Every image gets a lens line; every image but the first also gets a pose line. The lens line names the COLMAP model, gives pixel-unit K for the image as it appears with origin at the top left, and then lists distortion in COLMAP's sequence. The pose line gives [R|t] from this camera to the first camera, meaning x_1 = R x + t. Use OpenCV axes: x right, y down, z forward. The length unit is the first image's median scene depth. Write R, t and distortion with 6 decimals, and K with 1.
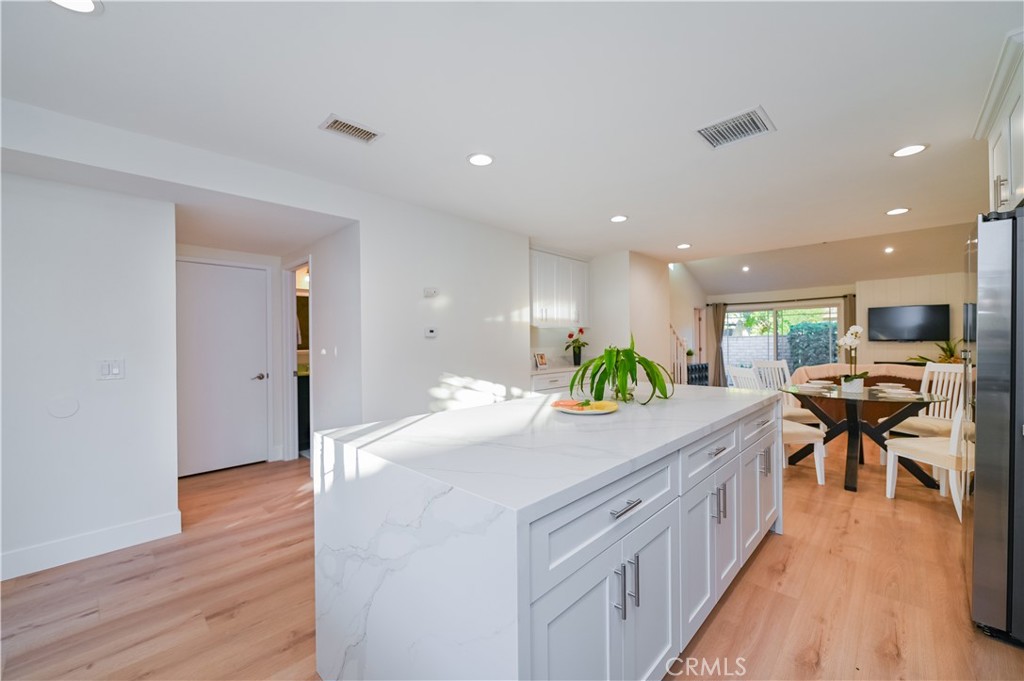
lens RADIAL K [[416.9, 0, 509.2], [0, 416.9, 336.7], [0, 0, 1]] dist [-0.004004, -0.000263]
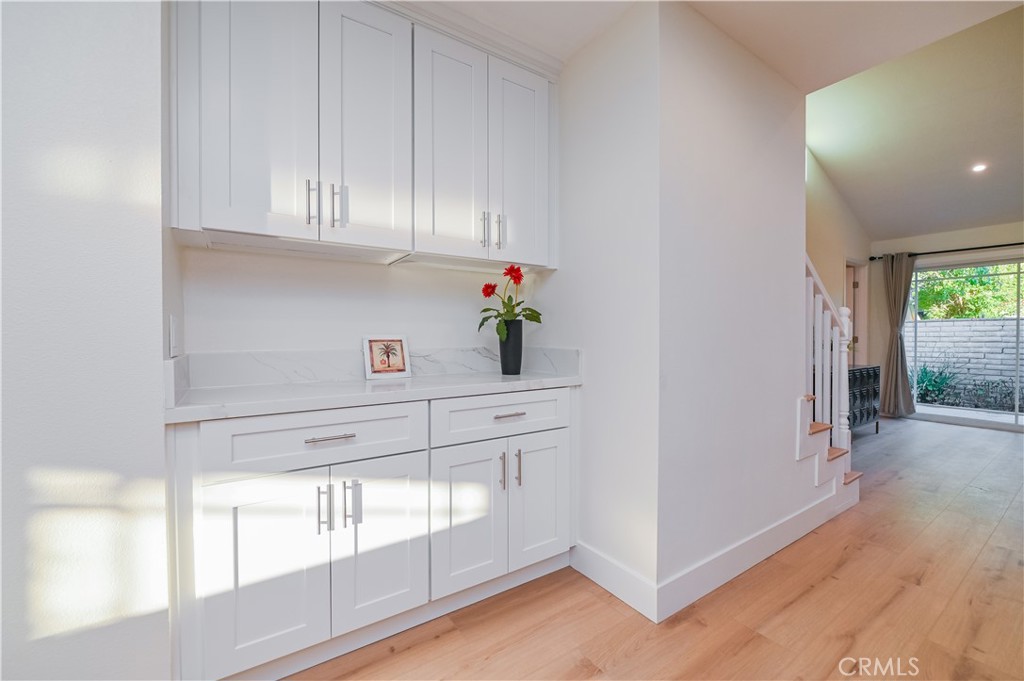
lens RADIAL K [[416.9, 0, 507.0], [0, 416.9, 333.0], [0, 0, 1]] dist [-0.004004, -0.000263]
pose [[0.974548, 0.000957, -0.224177, 0.153336], [0.001000, 0.999962, 0.008618, 0.019582], [0.224177, -0.008623, 0.974510, 0.421957]]
